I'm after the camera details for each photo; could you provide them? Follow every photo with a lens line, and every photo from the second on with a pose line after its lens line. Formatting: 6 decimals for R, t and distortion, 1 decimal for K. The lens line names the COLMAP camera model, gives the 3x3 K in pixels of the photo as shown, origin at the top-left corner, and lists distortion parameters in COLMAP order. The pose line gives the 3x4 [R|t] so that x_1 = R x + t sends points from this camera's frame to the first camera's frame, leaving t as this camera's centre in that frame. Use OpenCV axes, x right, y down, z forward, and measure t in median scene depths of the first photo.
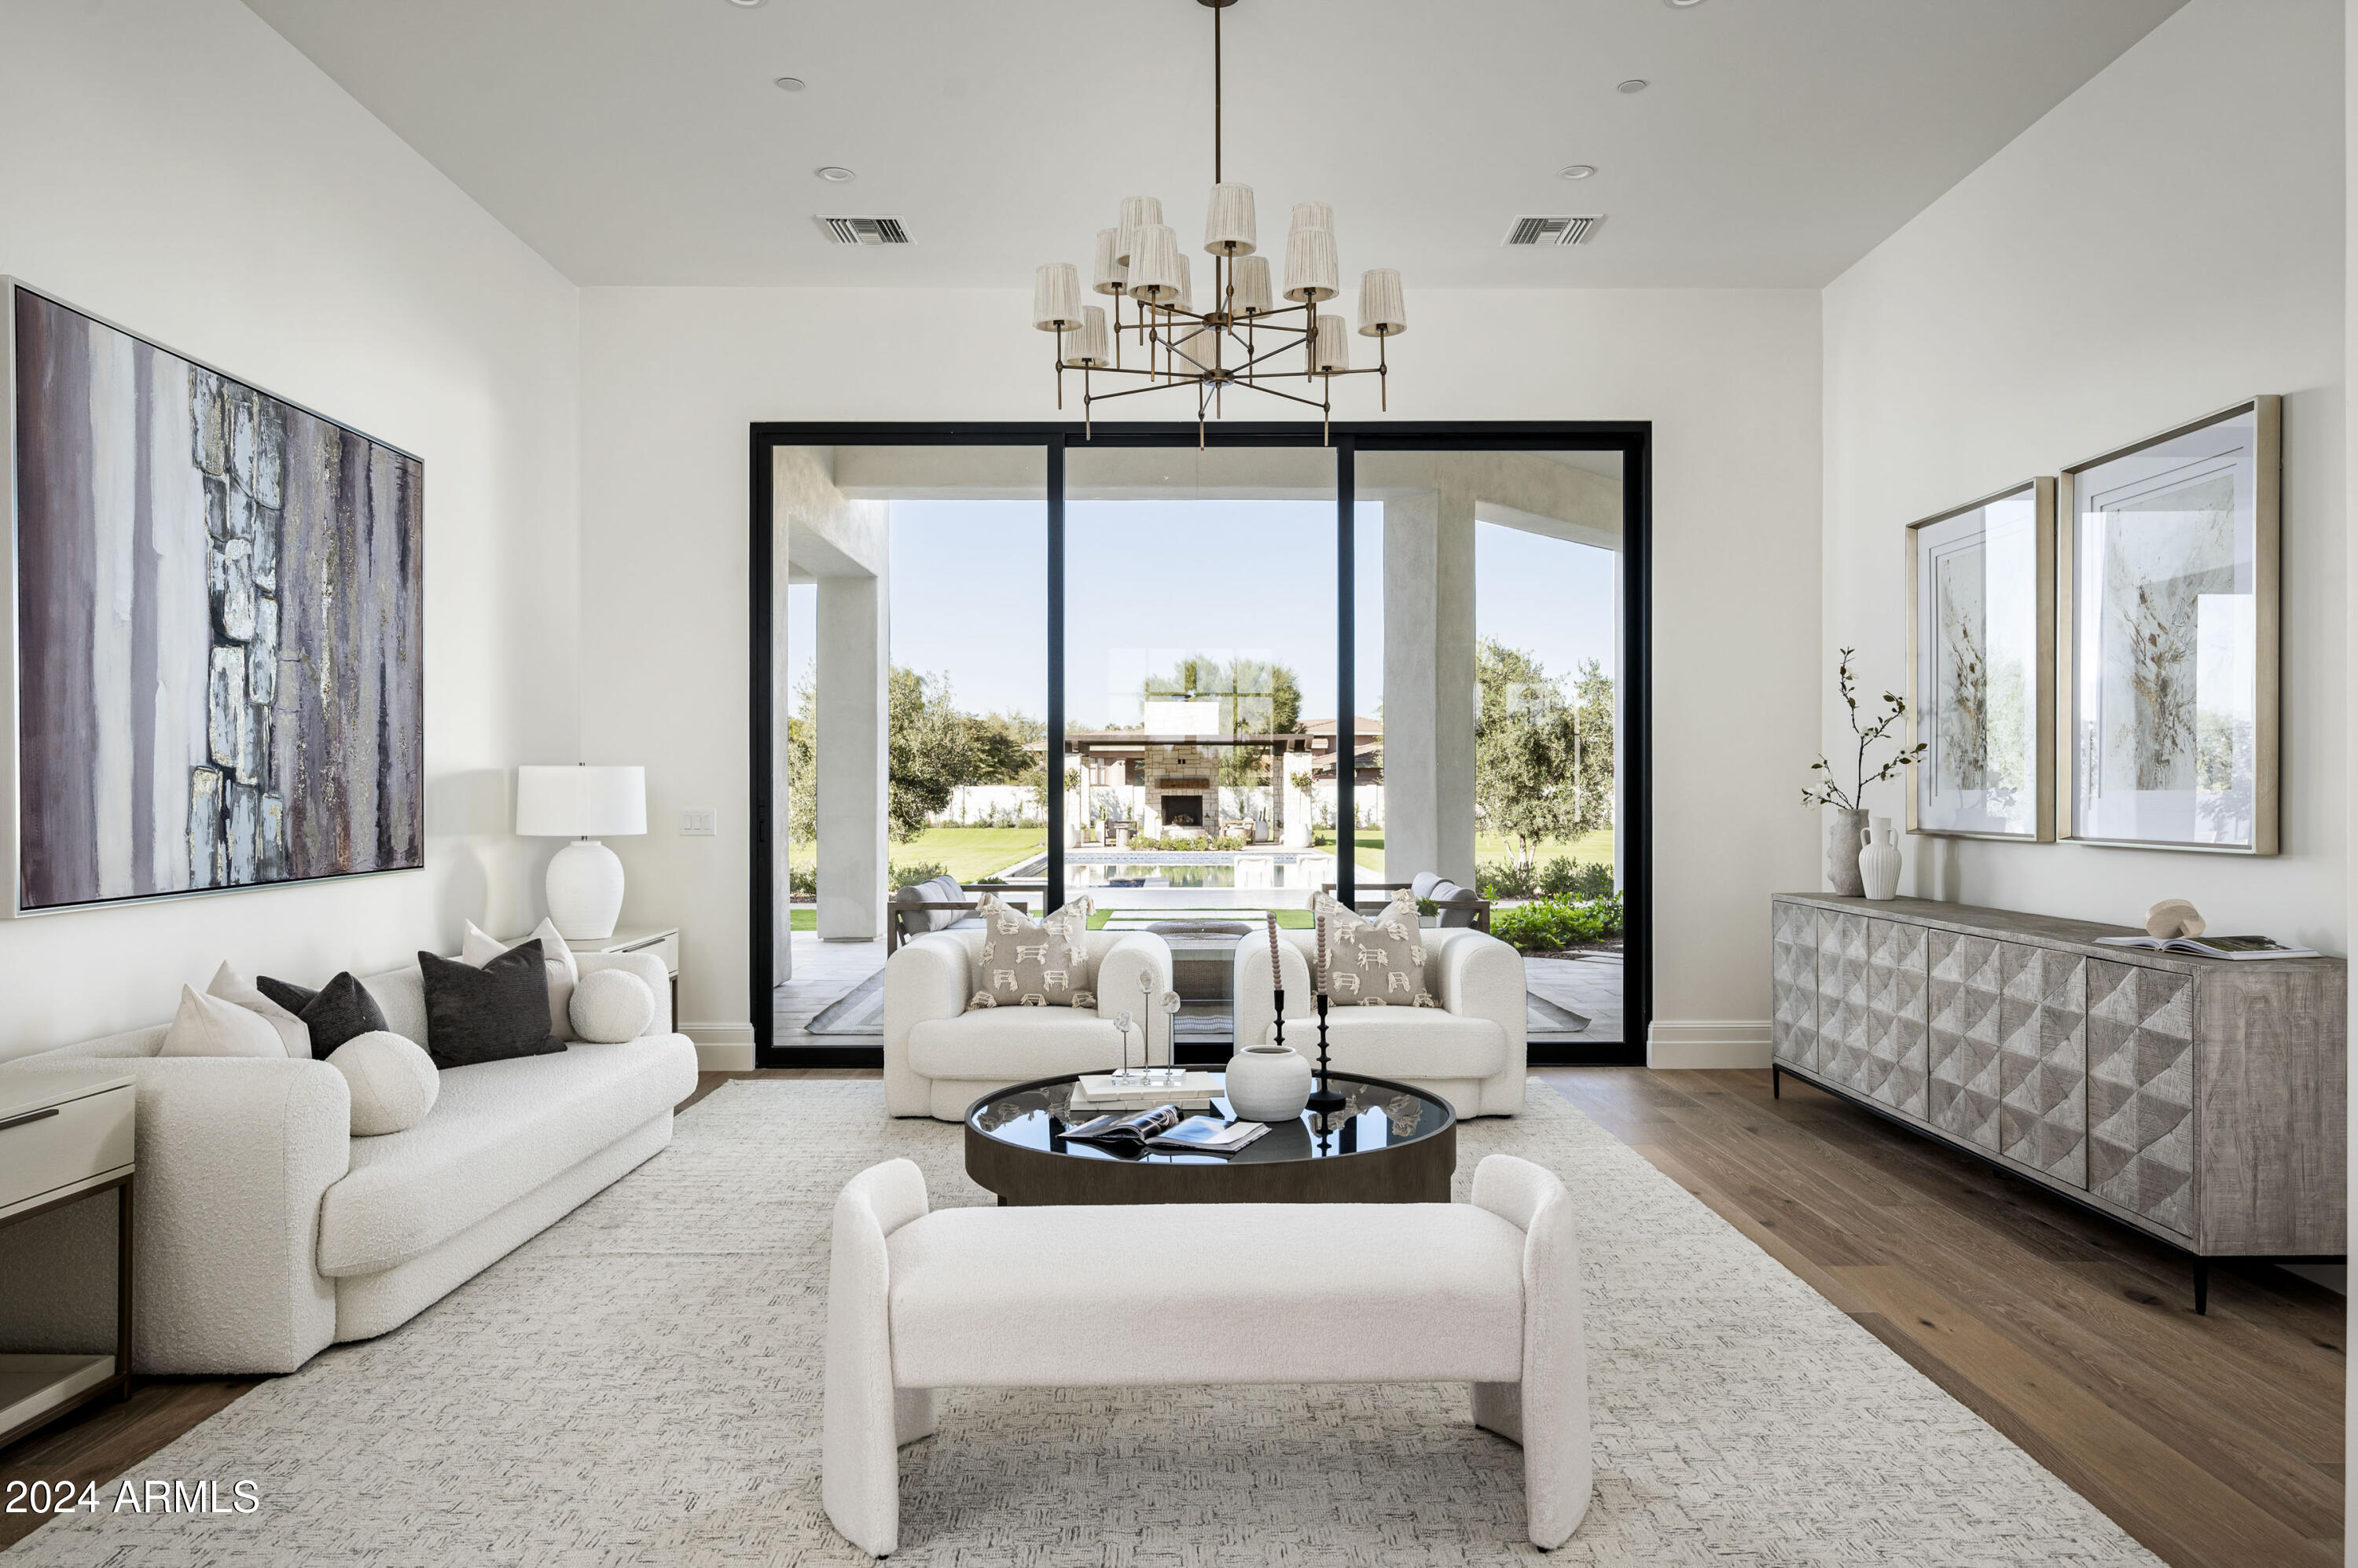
lens RADIAL K [[1524.9, 0, 1179.0], [0, 1524.9, 784.0], [0, 0, 1]] dist [-0.002944, -0.002322]
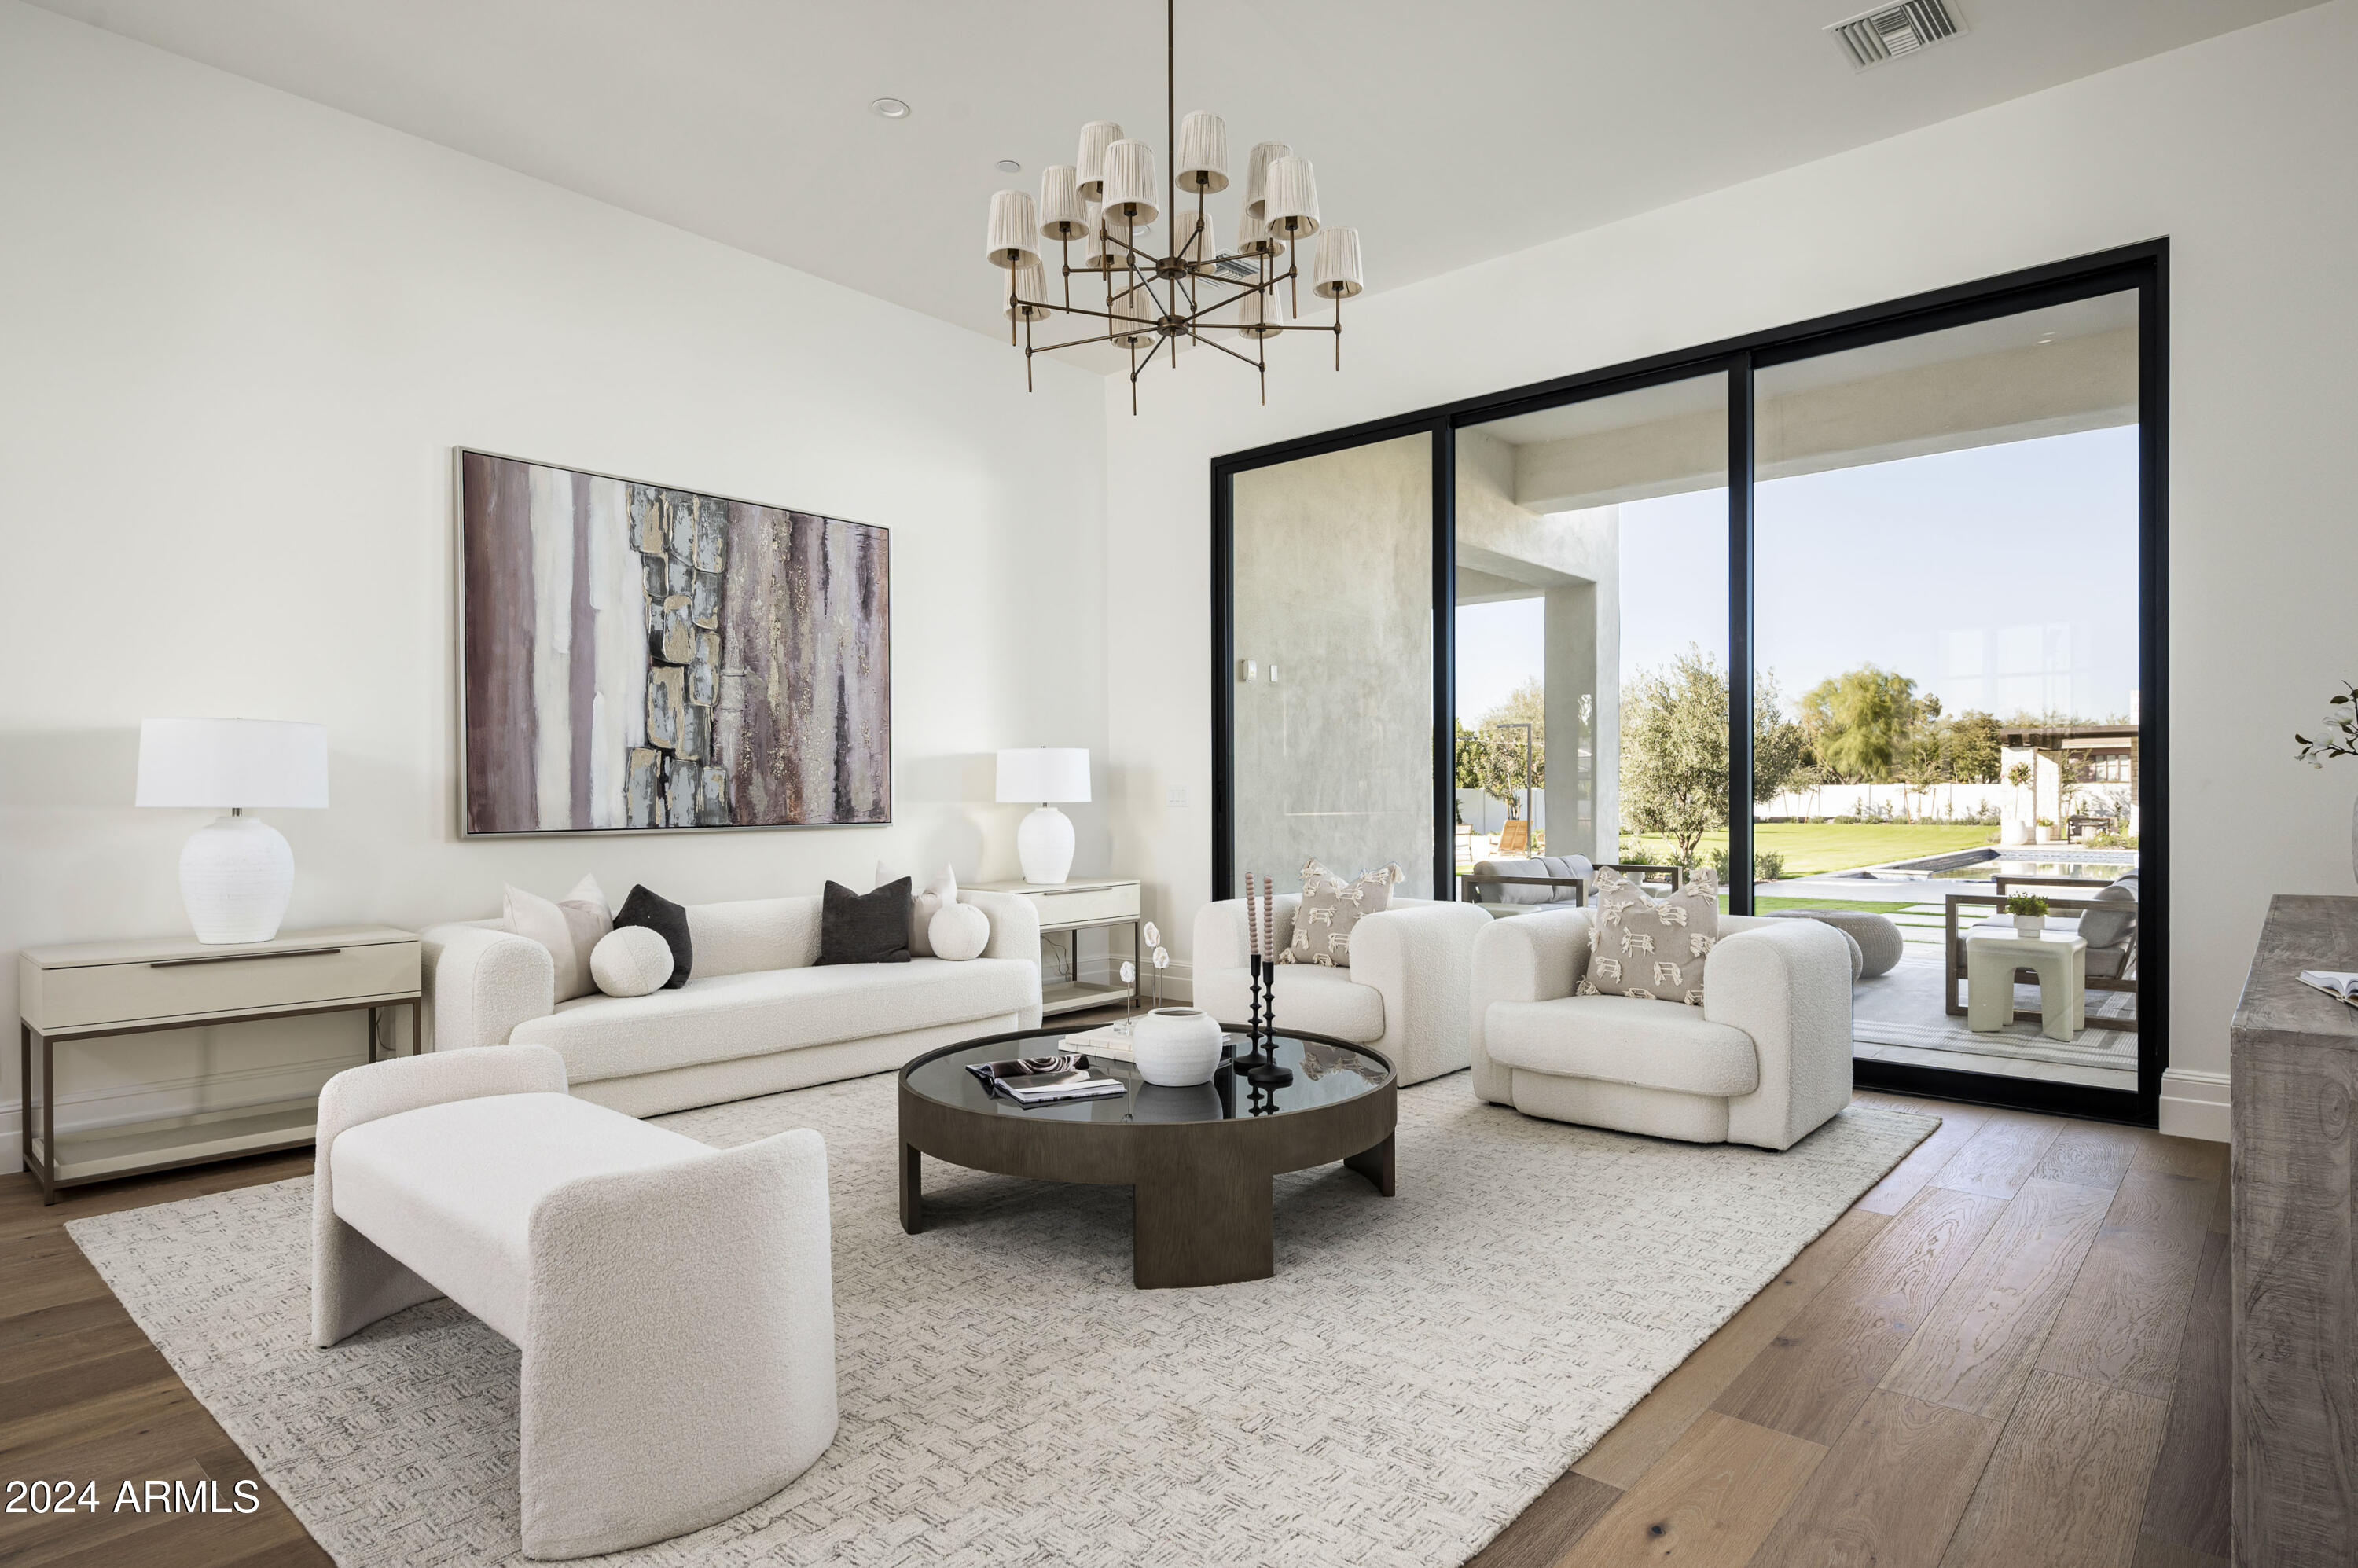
lens RADIAL K [[1278.3, 0, 1179.0], [0, 1278.3, 784.0], [0, 0, 1]] dist [0.002312, 0.001689]
pose [[0.753317, -0.008037, -0.657609, 0.561301], [0.006968, 0.999967, -0.004239, 0.031958], [0.657621, -0.001389, 0.753348, 0.370402]]
